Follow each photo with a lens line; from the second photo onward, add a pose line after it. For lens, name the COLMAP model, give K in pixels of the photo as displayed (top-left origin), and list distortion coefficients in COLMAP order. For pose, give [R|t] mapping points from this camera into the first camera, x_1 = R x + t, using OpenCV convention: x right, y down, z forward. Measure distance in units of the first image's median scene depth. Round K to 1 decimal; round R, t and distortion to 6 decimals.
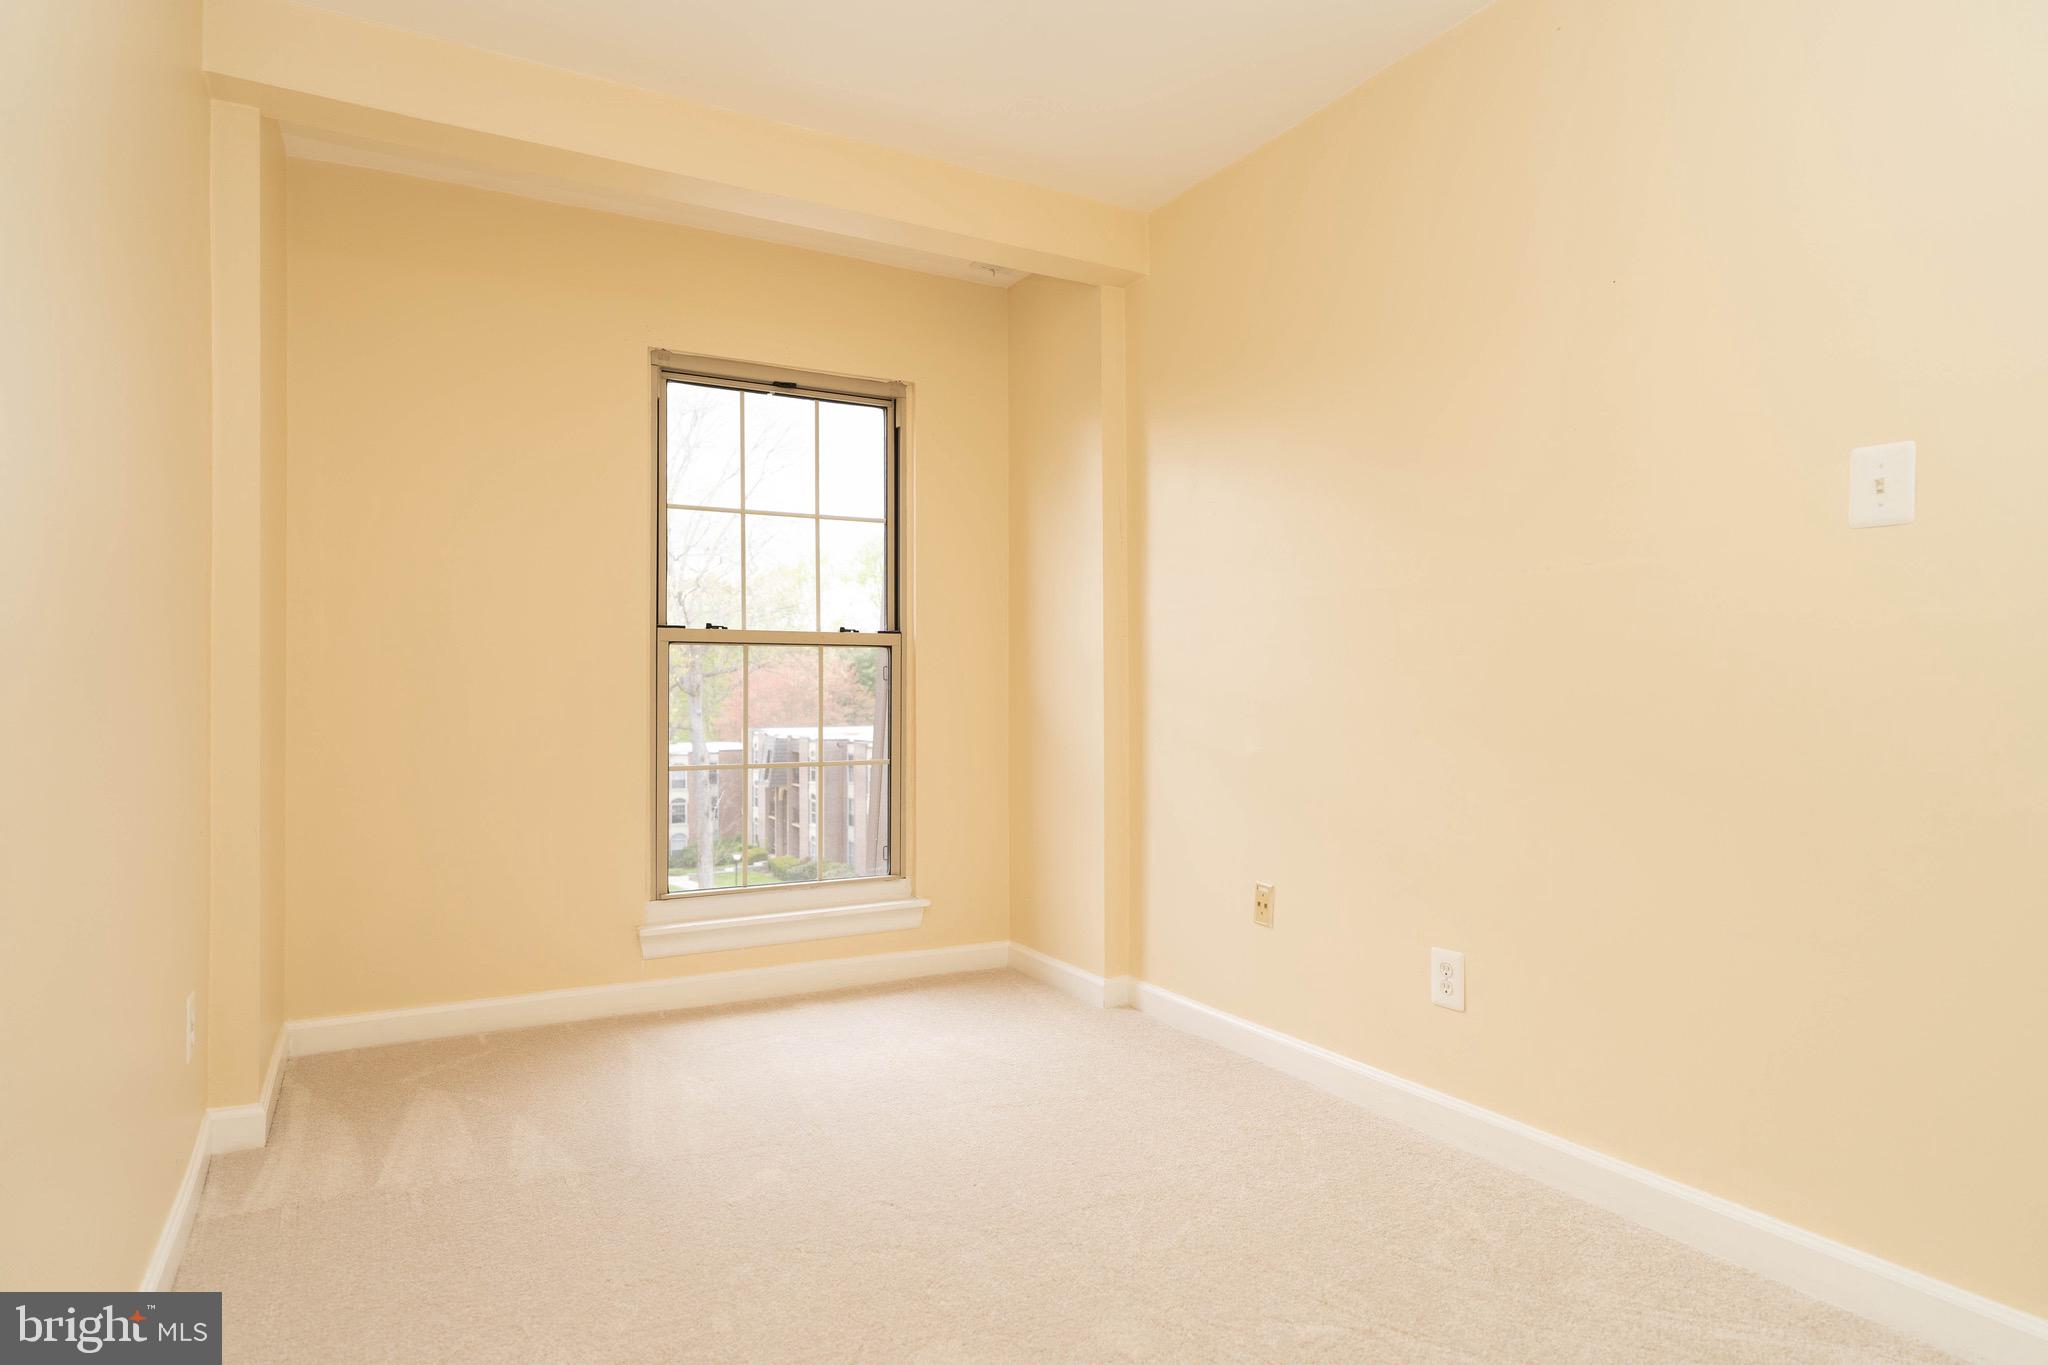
lens RADIAL K [[1159.0, 0, 1031.0], [0, 1159.0, 688.6], [0, 0, 1]] dist [-0.001828, -0.000027]
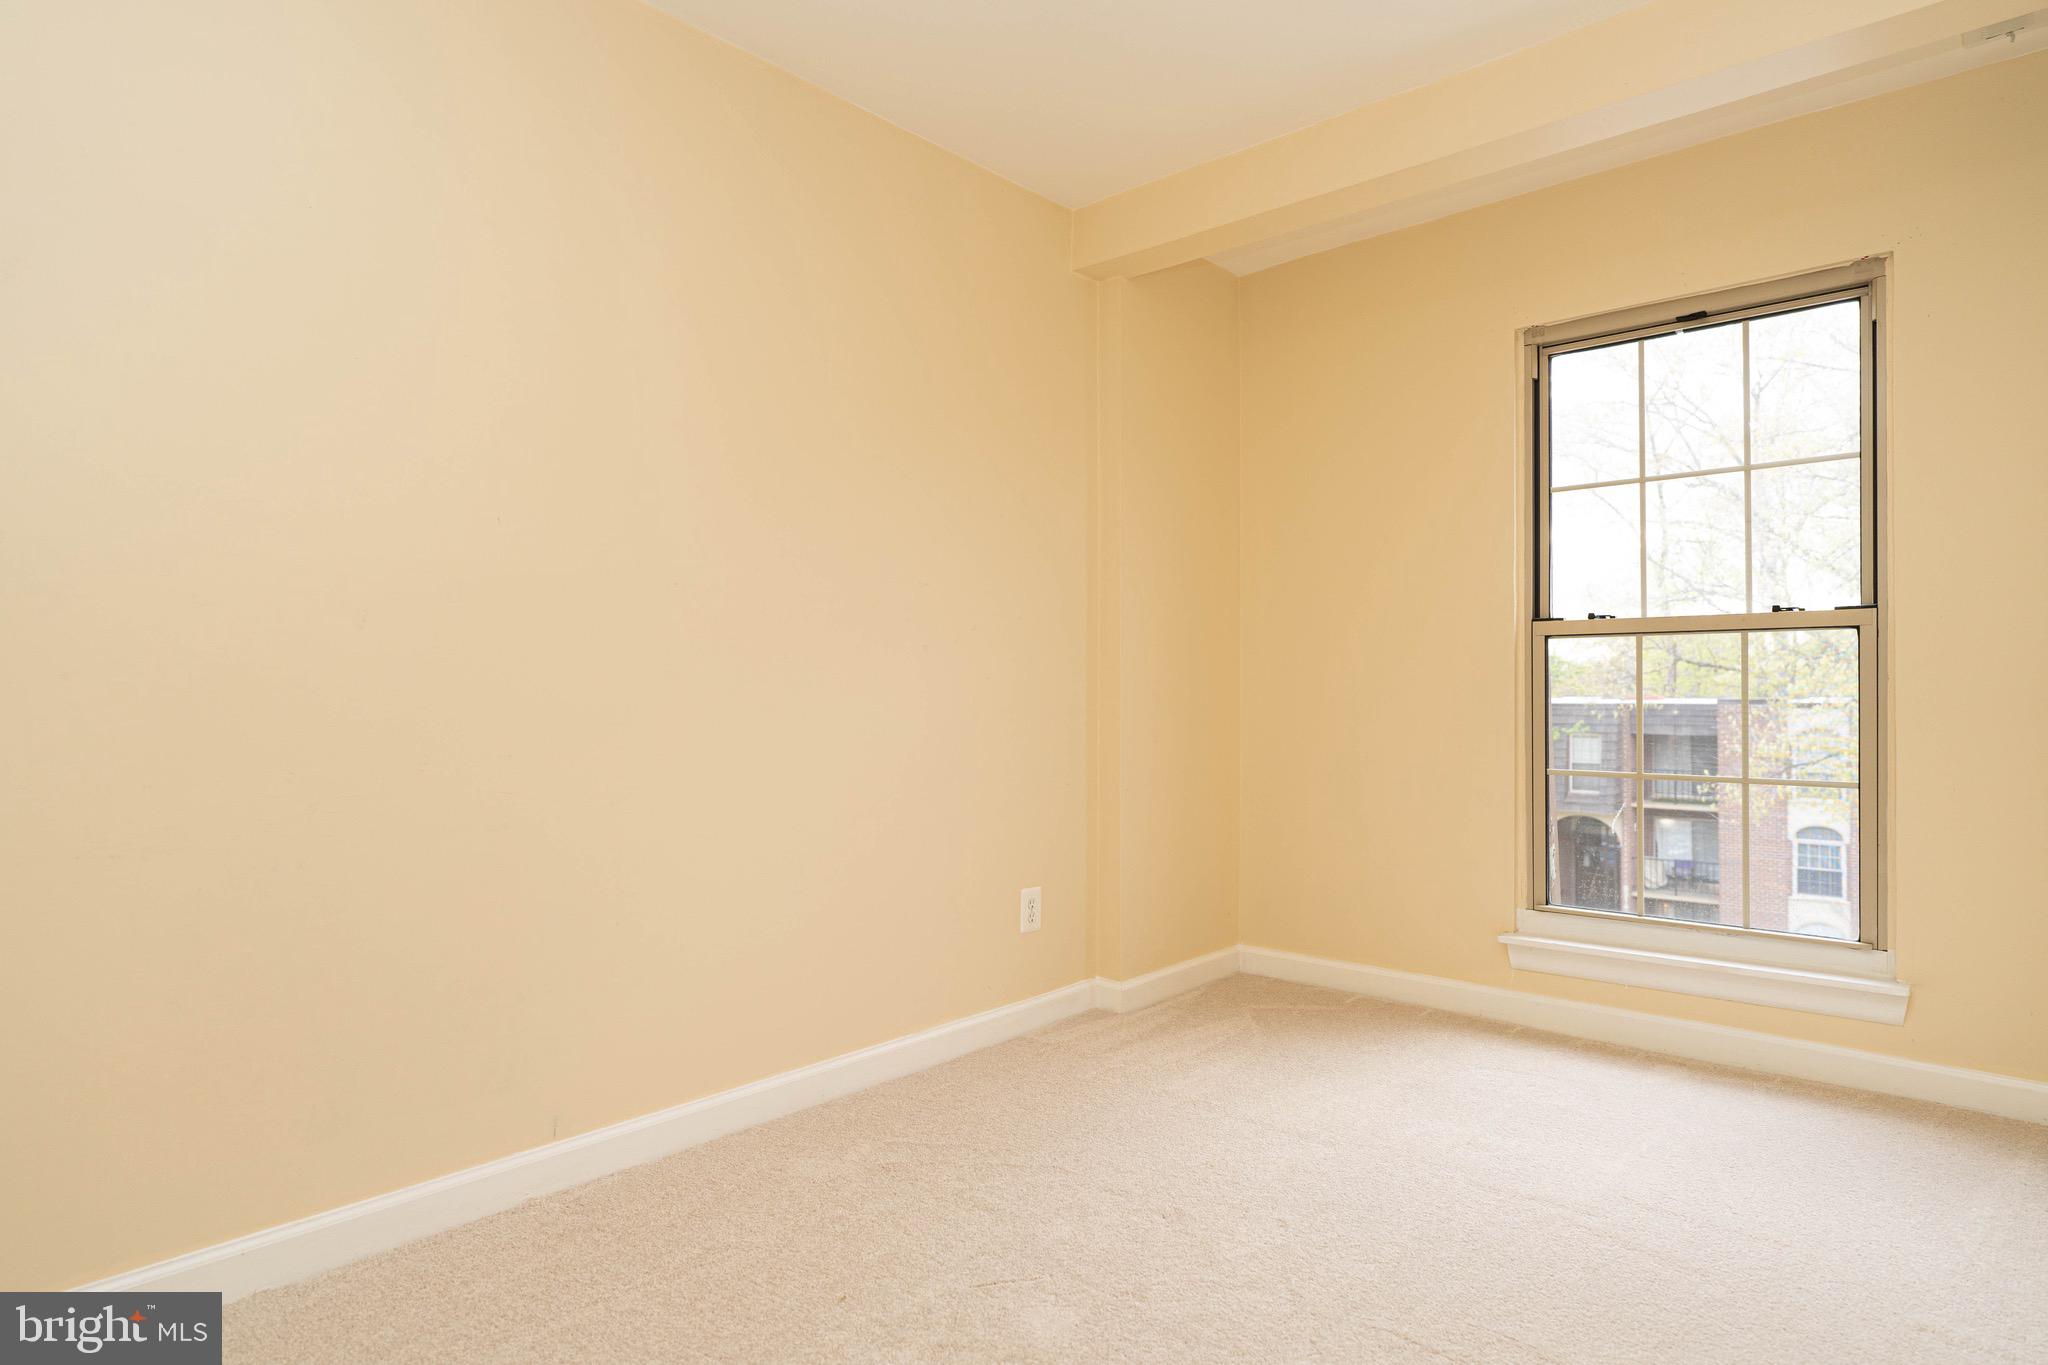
lens RADIAL K [[1159.0, 0, 1031.0], [0, 1159.0, 688.6], [0, 0, 1]] dist [-0.001828, -0.000027]
pose [[0.325569, -0.001144, -0.945518, 0.419870], [0.005994, 0.999982, 0.000854, -0.001437], [0.945499, -0.005946, 0.325570, 0.291770]]
